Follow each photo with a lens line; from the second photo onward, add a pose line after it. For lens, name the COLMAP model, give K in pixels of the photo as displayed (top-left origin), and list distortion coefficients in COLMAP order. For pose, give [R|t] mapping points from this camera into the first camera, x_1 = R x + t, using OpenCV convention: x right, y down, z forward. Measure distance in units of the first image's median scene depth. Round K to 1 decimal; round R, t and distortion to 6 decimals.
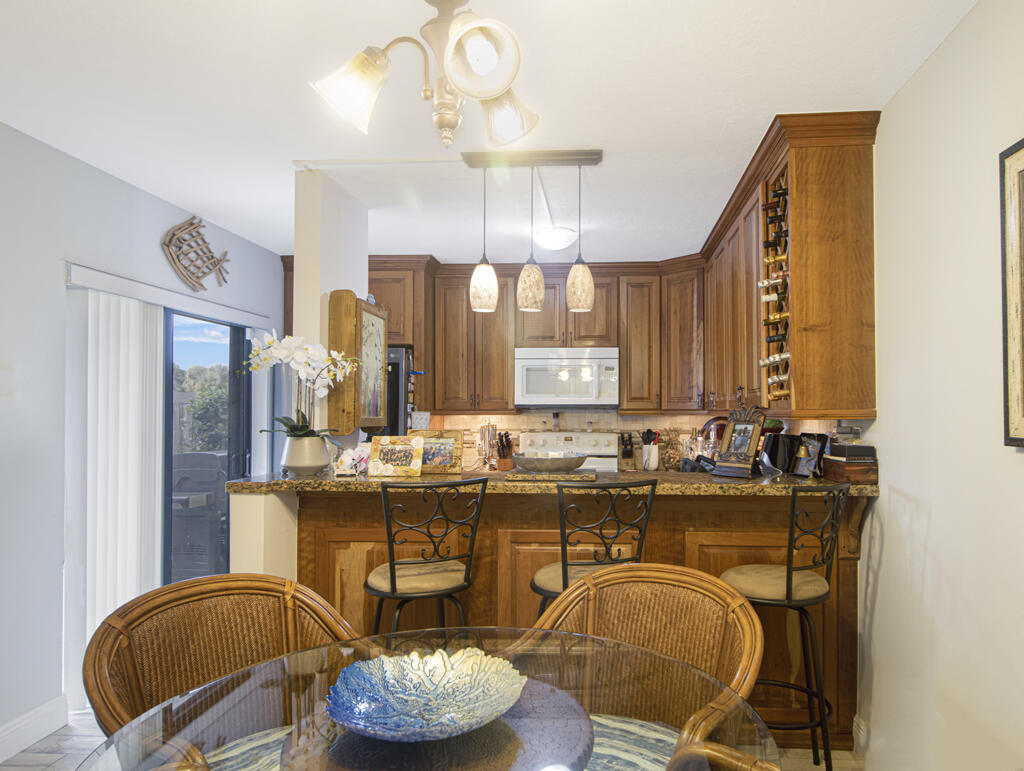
lens RADIAL K [[794.9, 0, 512.0], [0, 794.9, 385.5], [0, 0, 1]] dist [0.001792, 0.000421]
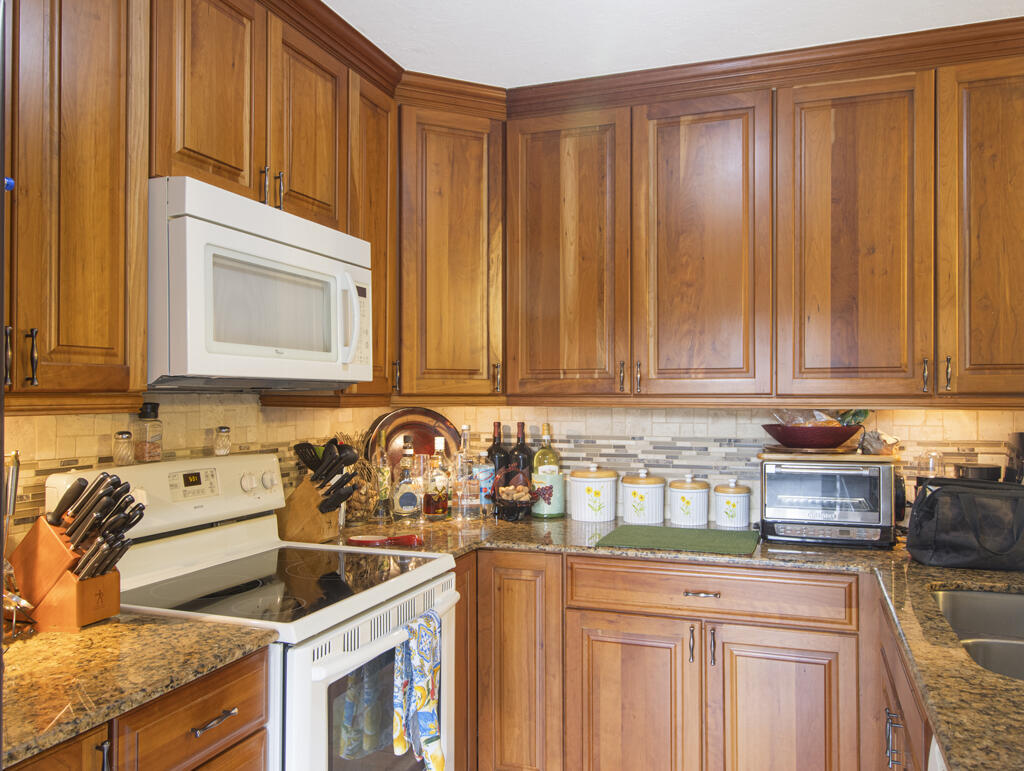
lens RADIAL K [[794.9, 0, 512.0], [0, 794.9, 385.5], [0, 0, 1]] dist [0.001792, 0.000421]
pose [[0.275943, 0.014169, 0.961070, -0.235988], [-0.029967, 0.999532, -0.006132, 0.025686], [-0.960707, -0.027109, 0.276238, 0.809262]]
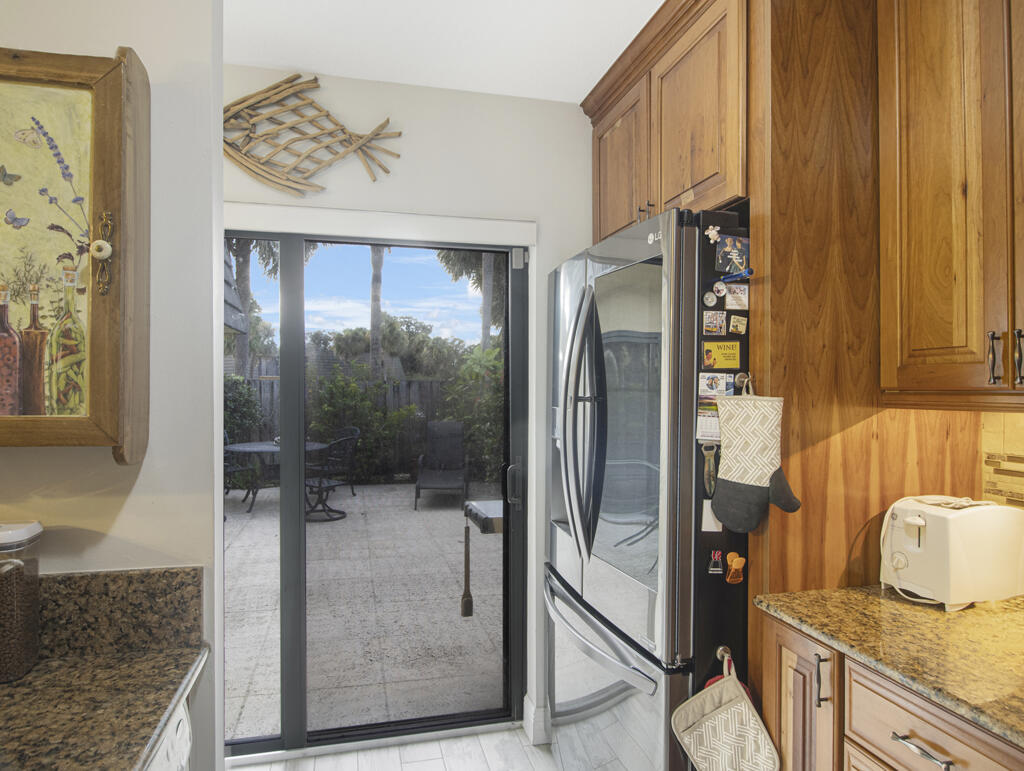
lens RADIAL K [[647.1, 0, 510.0], [0, 647.1, 364.5], [0, 0, 1]] dist [0.000688, 0.000262]
pose [[0.309777, -0.037022, -0.950088, 0.098321], [0.027008, 0.999181, -0.030129, 0.024236], [0.950426, -0.016327, 0.310523, 0.797861]]
